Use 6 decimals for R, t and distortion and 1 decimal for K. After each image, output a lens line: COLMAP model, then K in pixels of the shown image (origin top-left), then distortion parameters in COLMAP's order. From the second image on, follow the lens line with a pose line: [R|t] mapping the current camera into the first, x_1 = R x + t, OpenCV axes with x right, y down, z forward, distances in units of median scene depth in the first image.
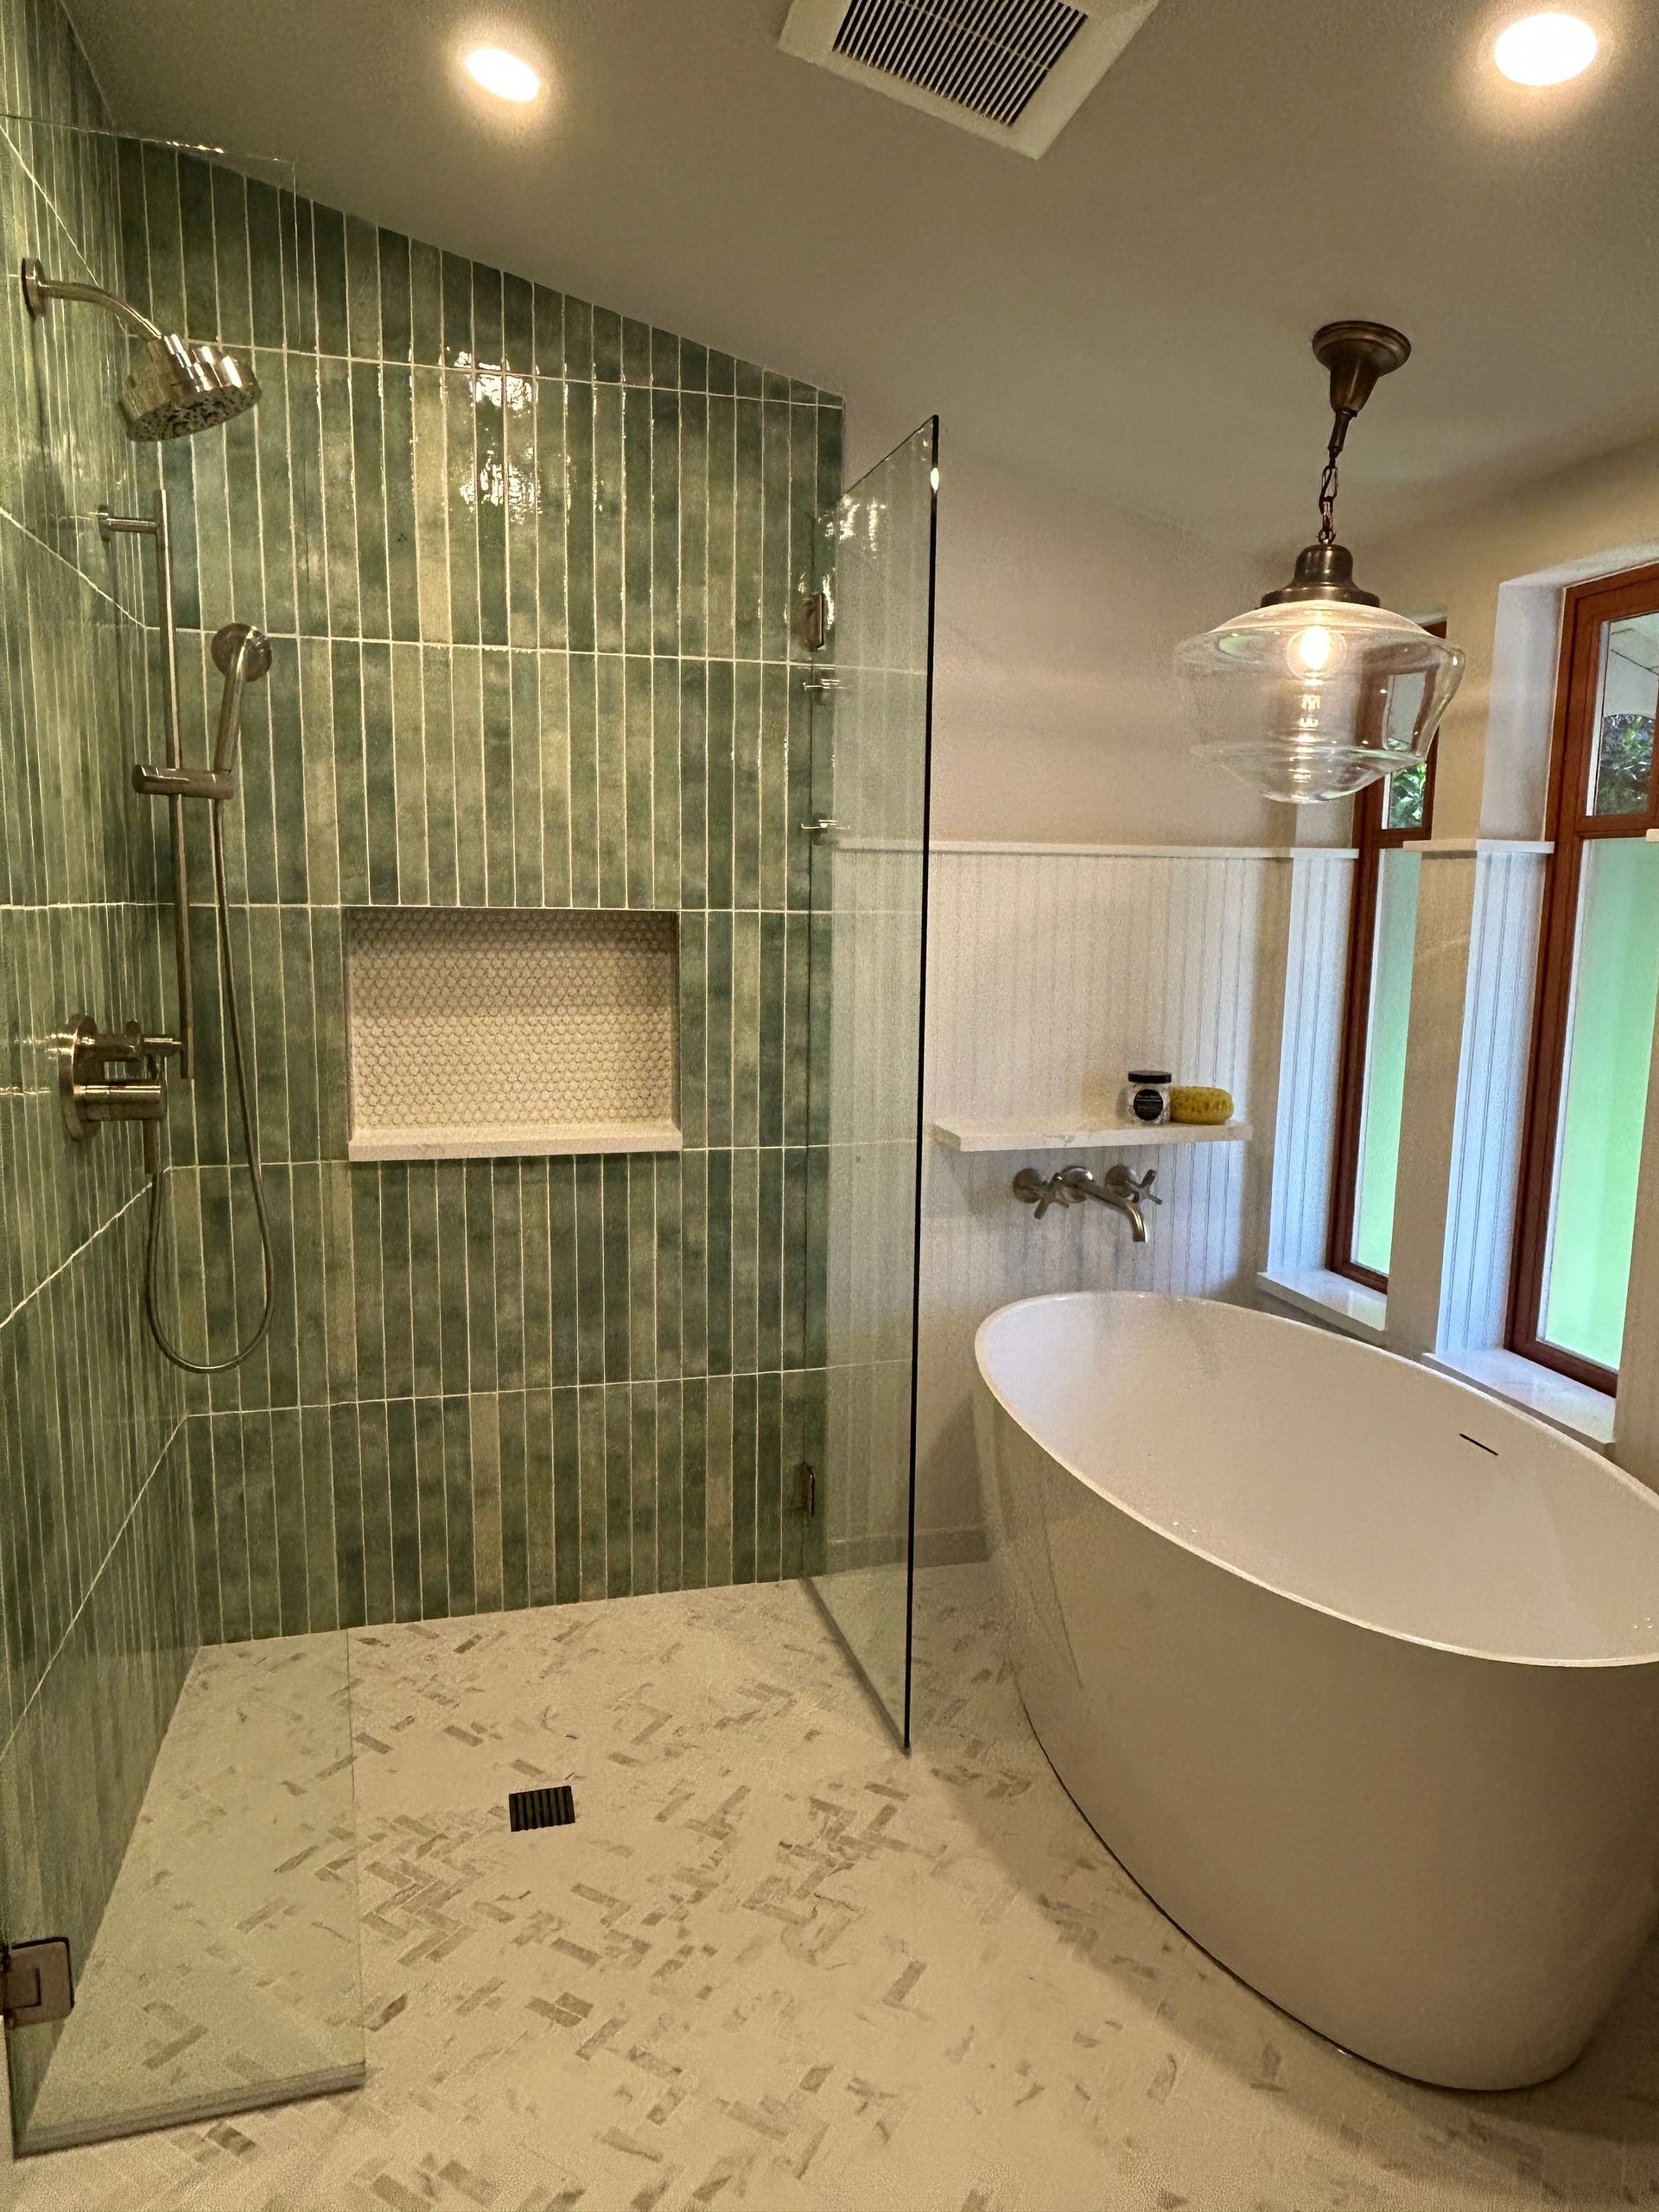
lens RADIAL K [[1439.9, 0, 869.0], [0, 1439.9, 1099.9], [0, 0, 1]] dist [-0.008459, 0.006211]
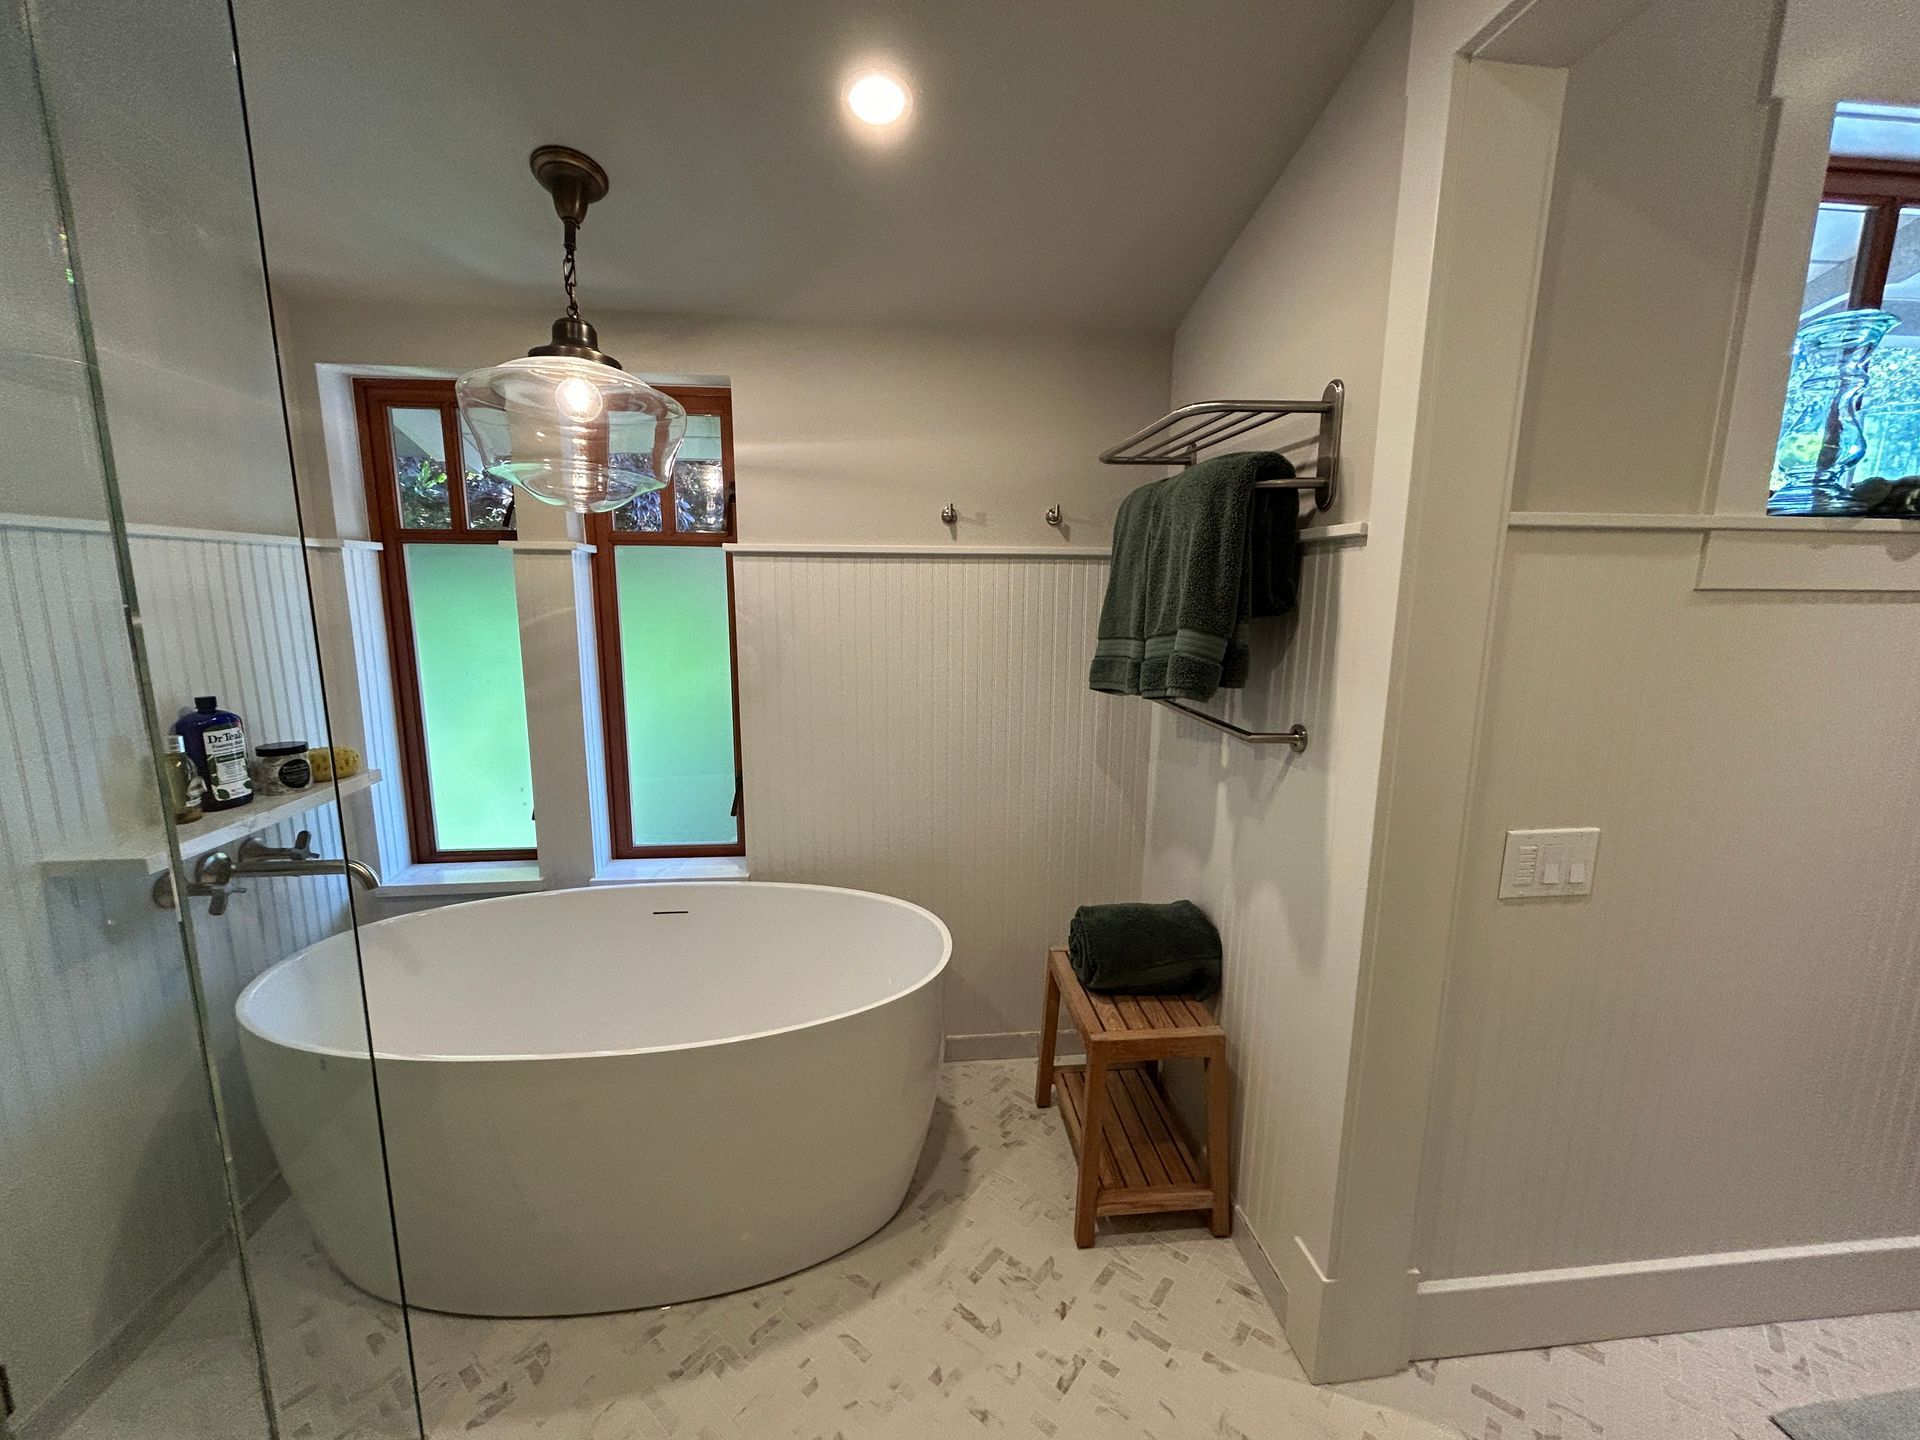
lens RADIAL K [[767.3, 0, 948.7], [0, 767.3, 716.1], [0, 0, 1]] dist [-0.002683, 0.000114]
pose [[0.167959, -0.178857, 0.969433, -0.311782], [0.135938, 0.978210, 0.156924, -0.071326], [-0.976376, 0.105426, 0.188613, 0.453063]]
